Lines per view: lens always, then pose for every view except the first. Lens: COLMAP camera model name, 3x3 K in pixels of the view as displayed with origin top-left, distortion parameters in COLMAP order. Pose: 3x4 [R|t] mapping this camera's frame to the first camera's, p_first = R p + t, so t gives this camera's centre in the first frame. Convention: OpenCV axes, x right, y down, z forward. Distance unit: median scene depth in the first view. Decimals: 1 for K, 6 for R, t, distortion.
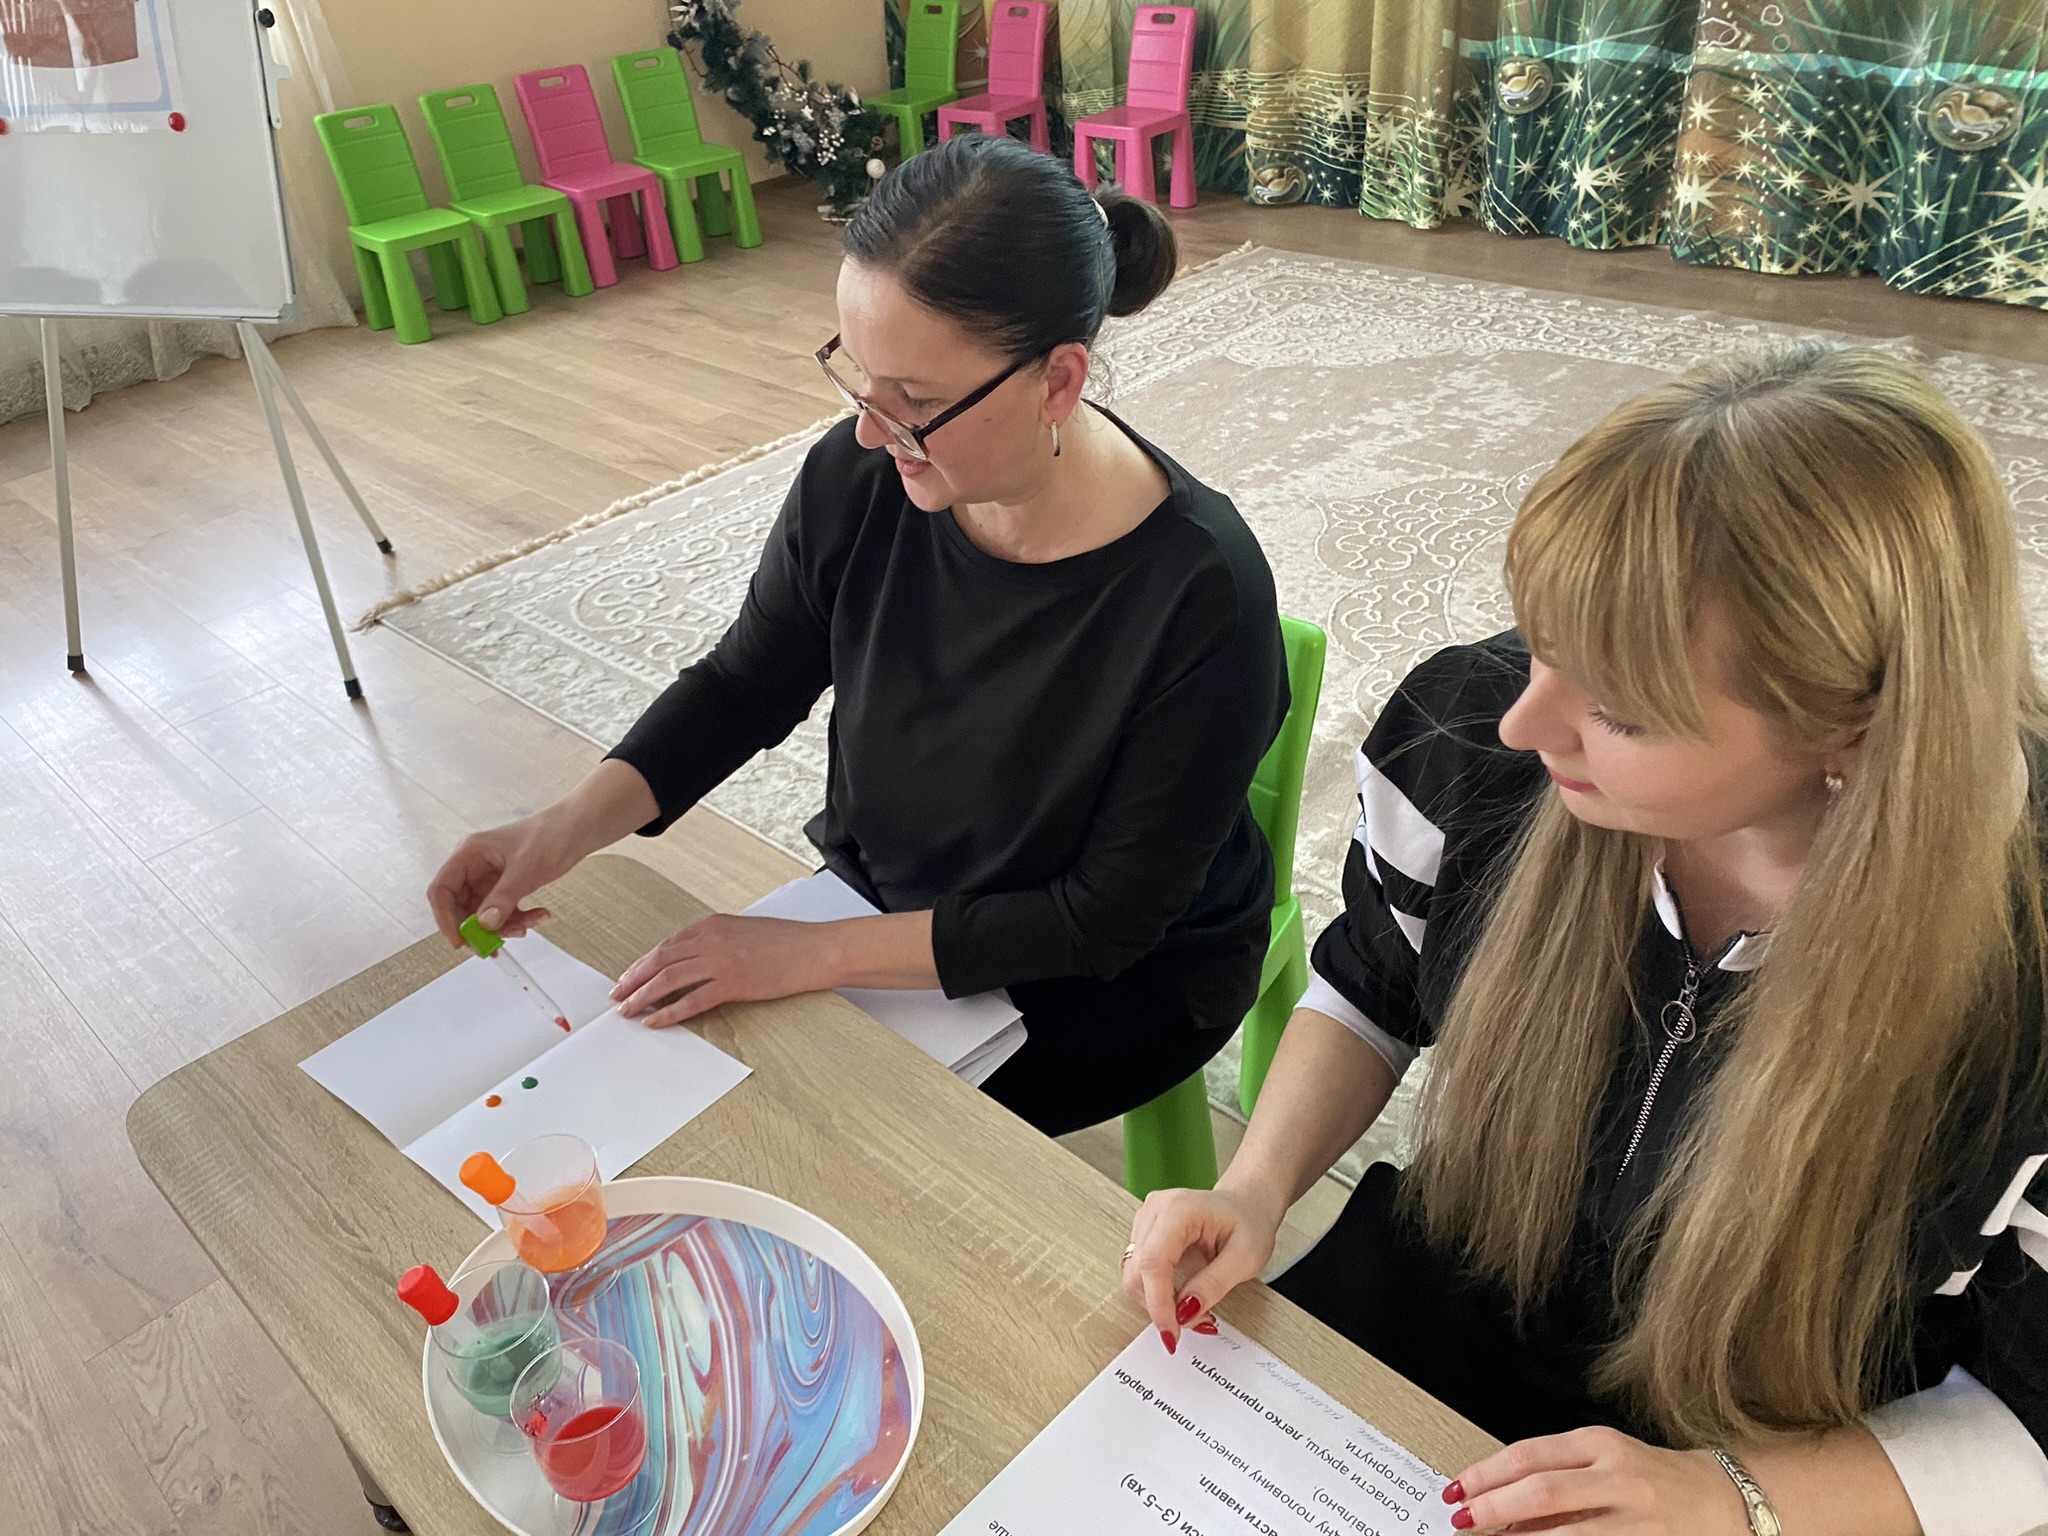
lens RADIAL K [[1589.7, 0, 1004.2], [0, 1589.7, 750.6], [0, 0, 1]] dist [0.001639, -0.003996]
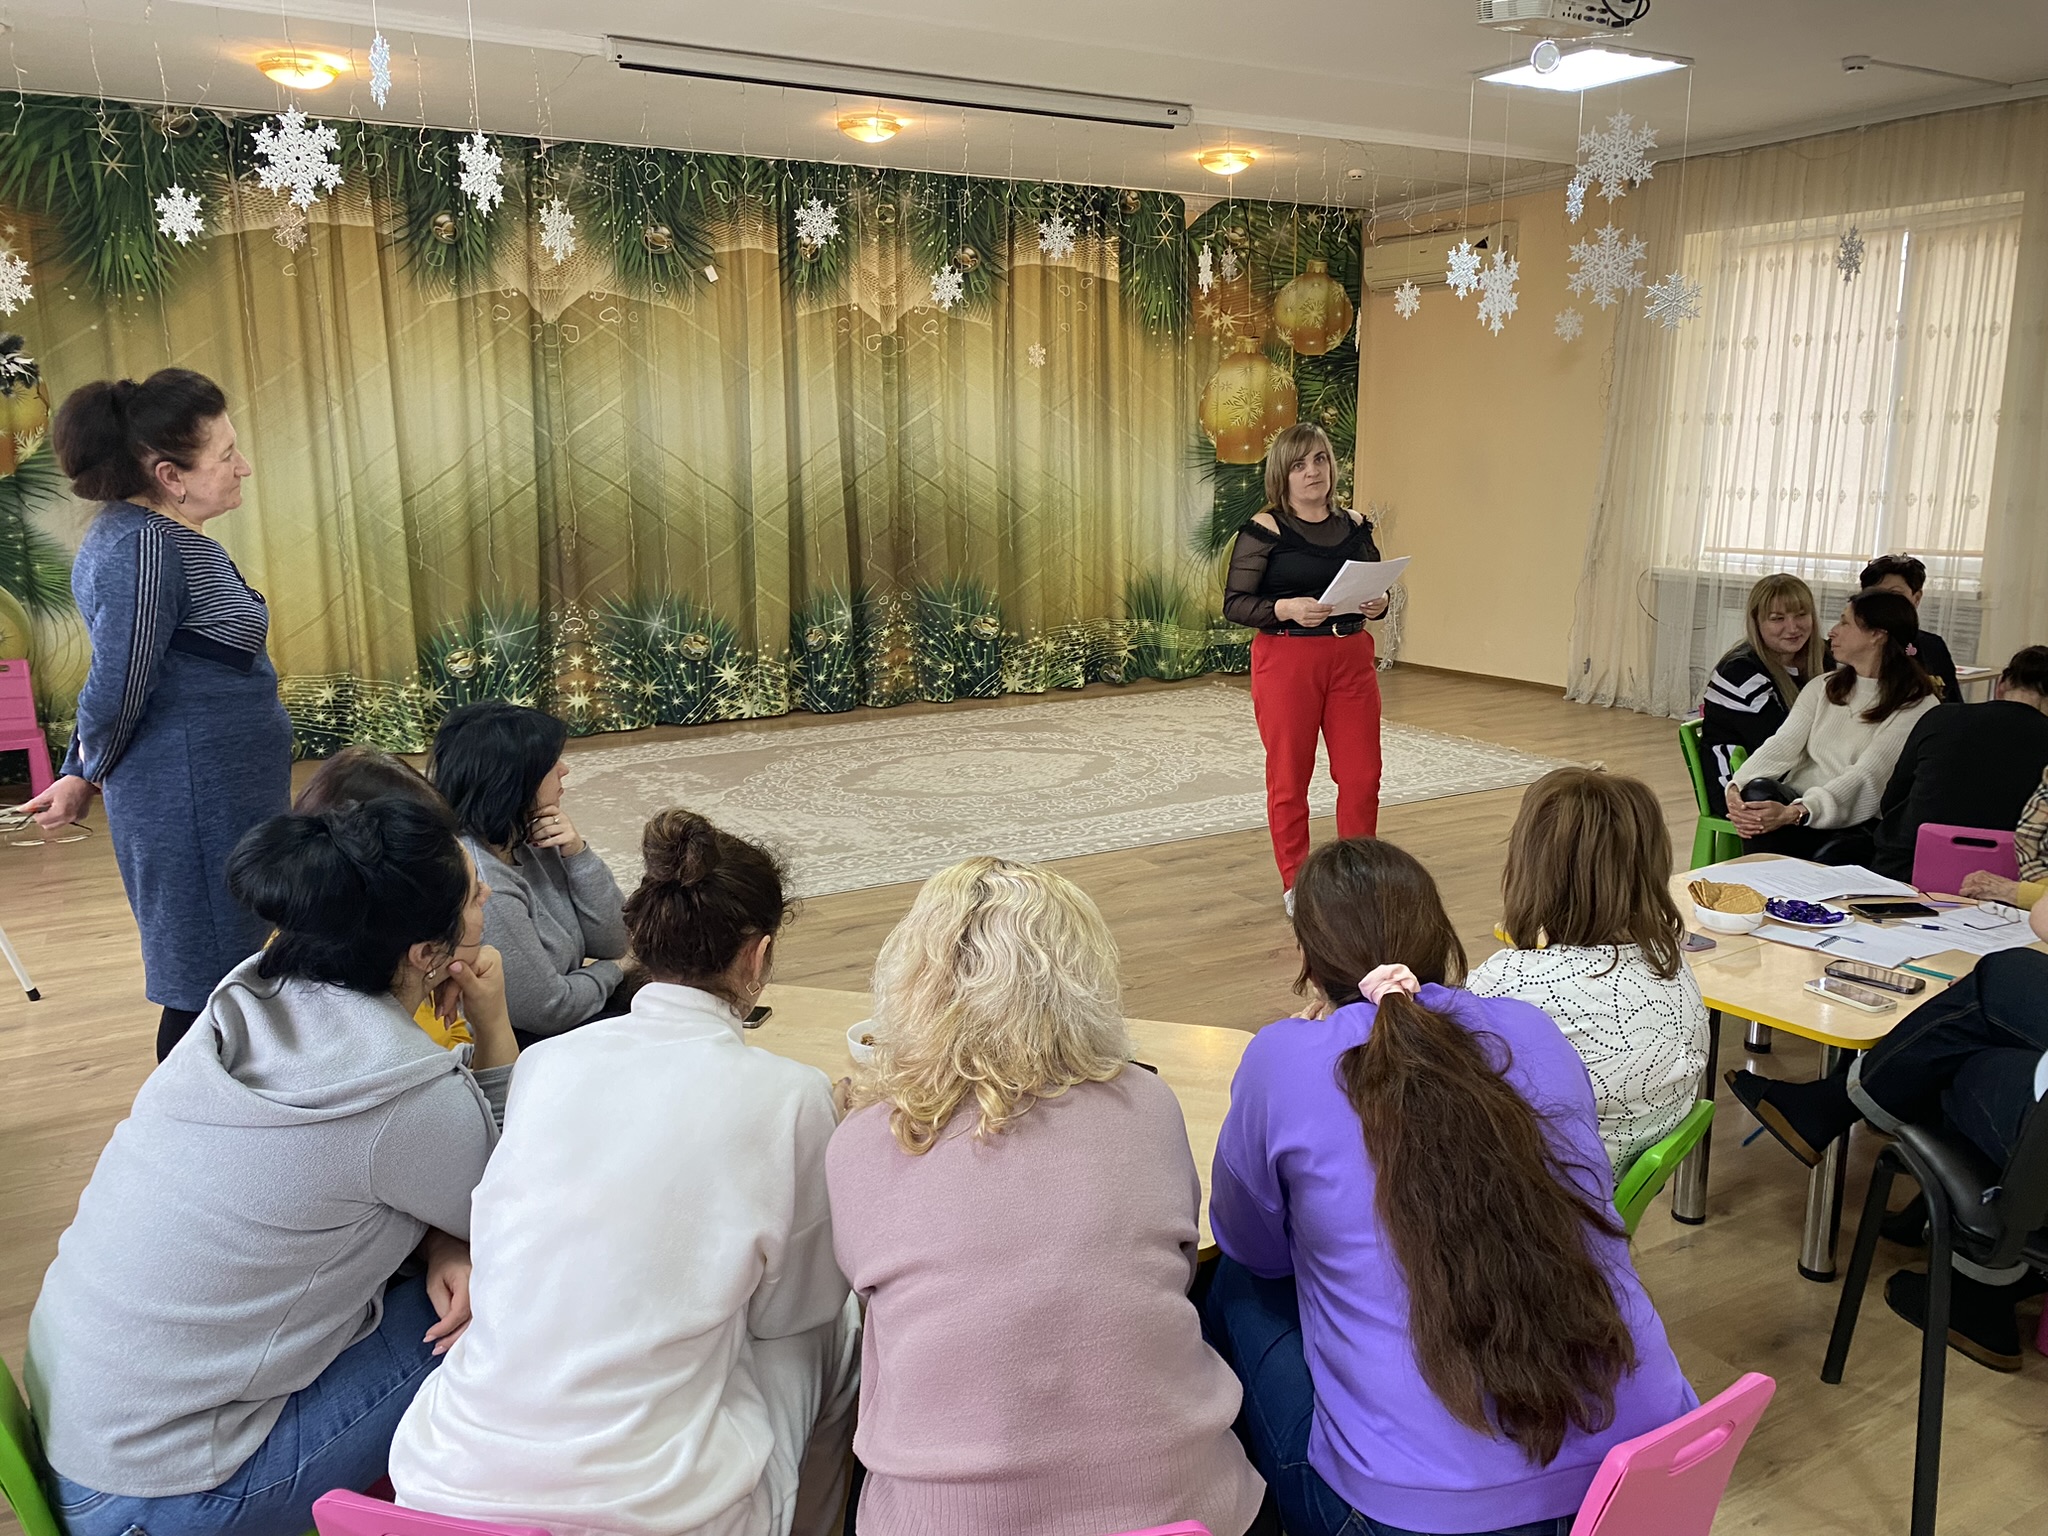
lens RADIAL K [[1625.8, 0, 1069.7], [0, 1625.8, 766.9], [0, 0, 1]] dist [0.054403, -0.061833]
pose [[0.254362, -0.124768, 0.959027, -1.306991], [0.498790, 0.866502, -0.019563, 0.053835], [-0.828558, 0.483329, 0.282639, -0.016683]]
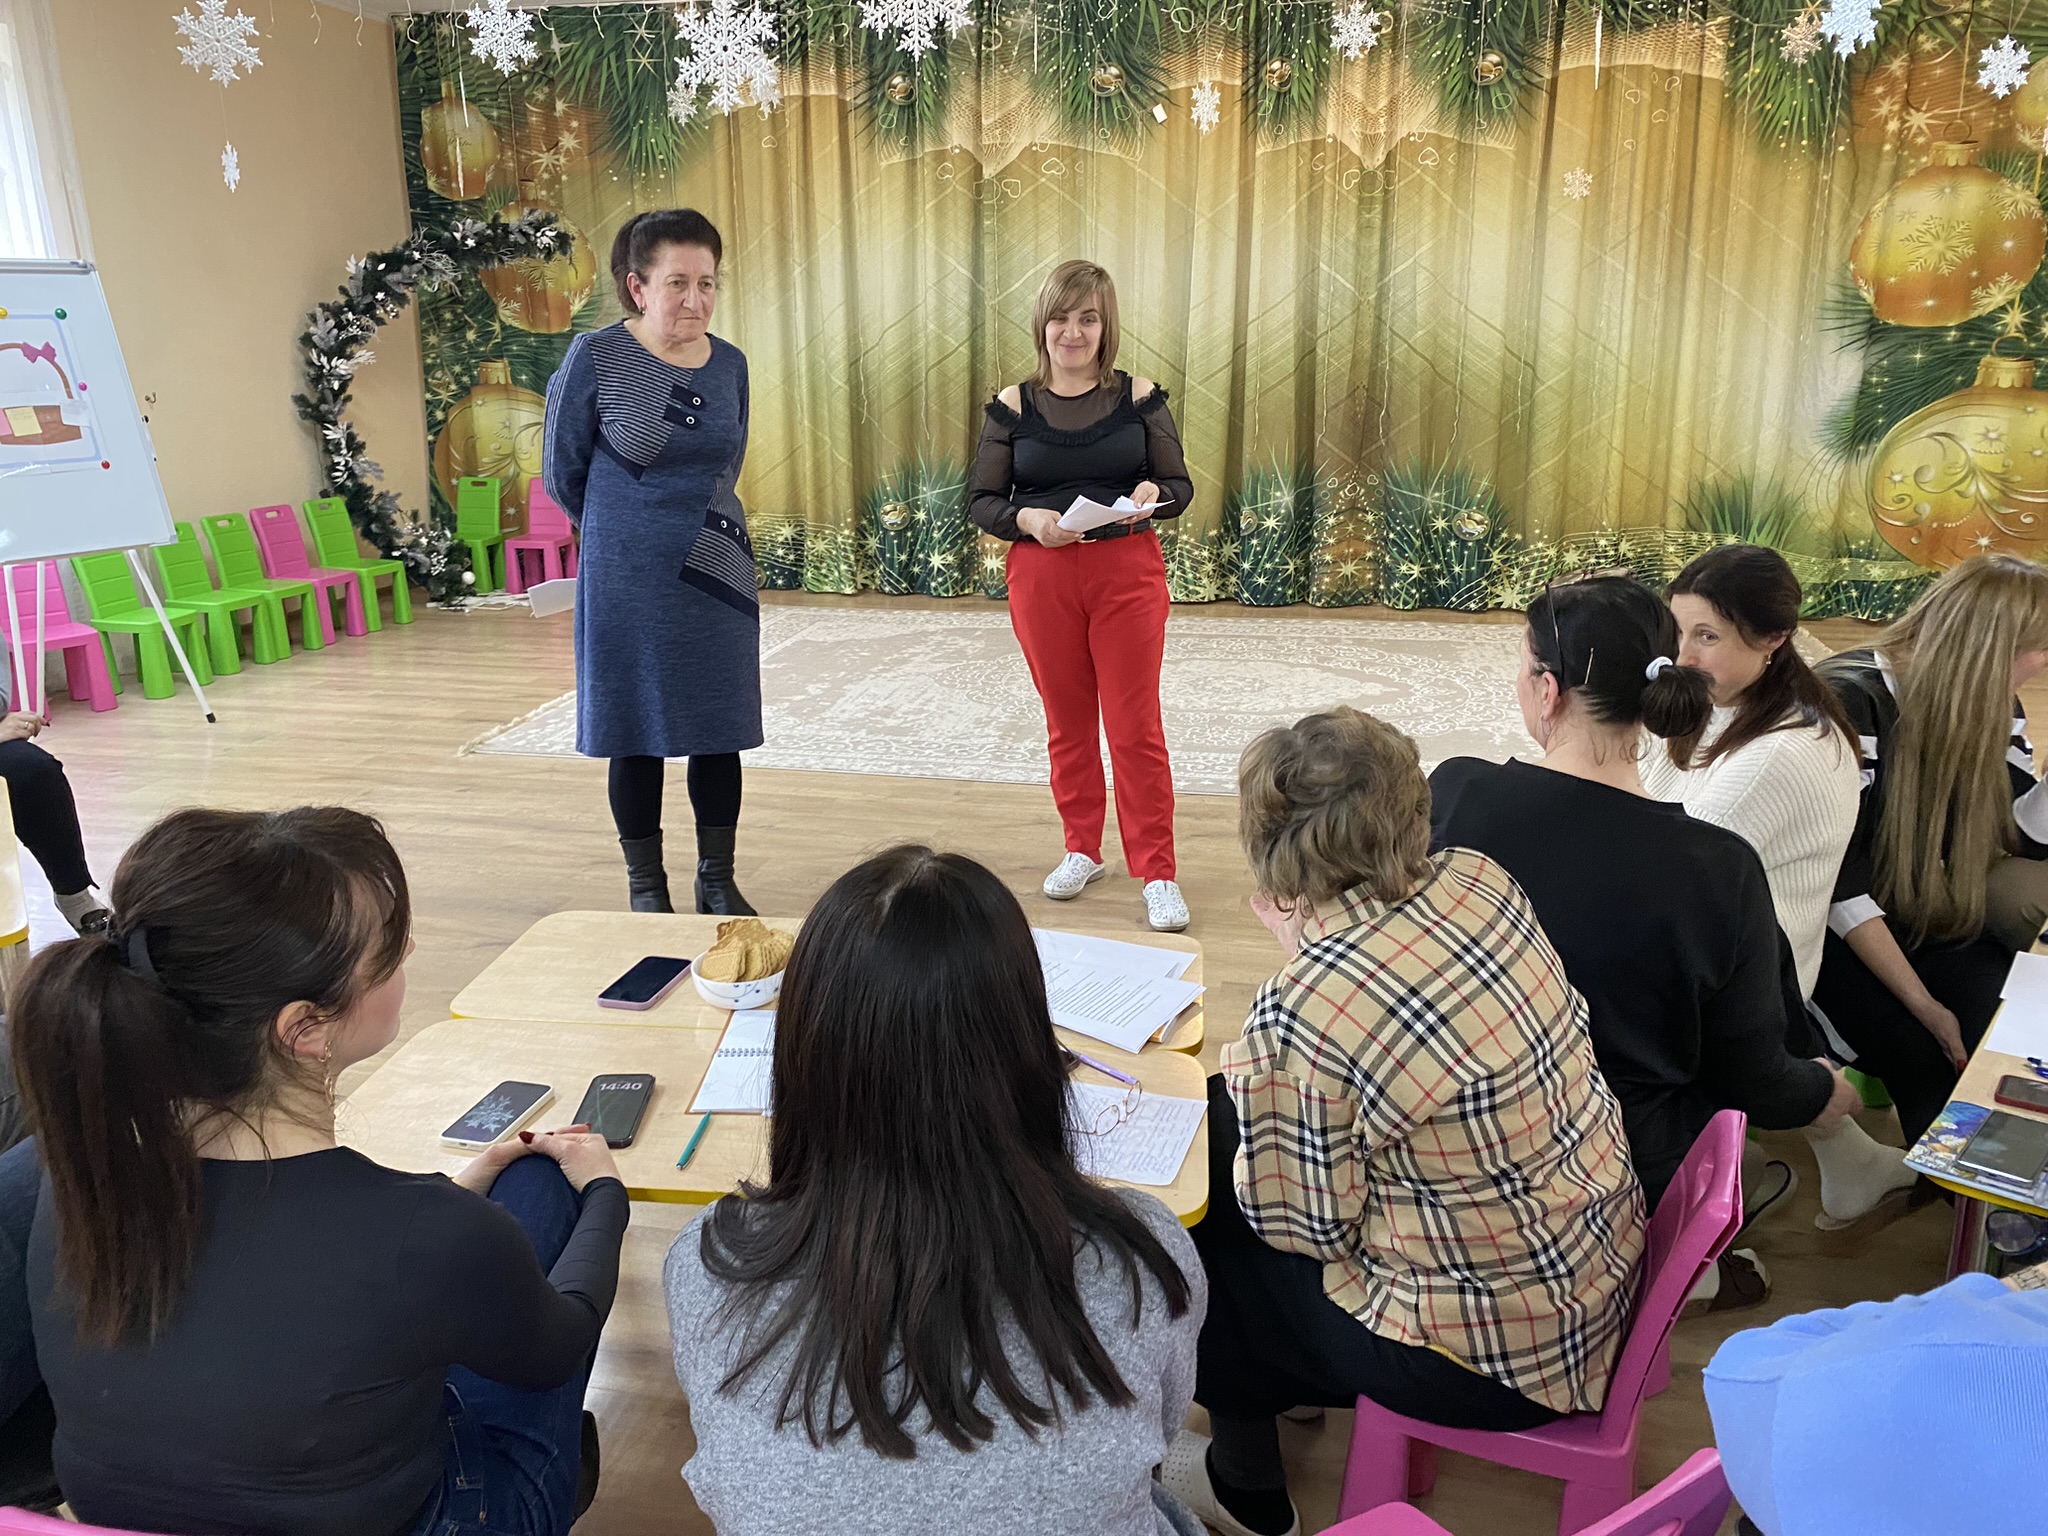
lens RADIAL K [[1607.4, 0, 1009.5], [0, 1607.4, 760.1], [0, 0, 1]] dist [0.139276, -0.316673]
pose [[0.843854, -0.068780, 0.532147, -0.617400], [0.233905, 0.939713, -0.249457, 0.374617], [-0.482907, 0.334977, 0.809068, -0.533131]]
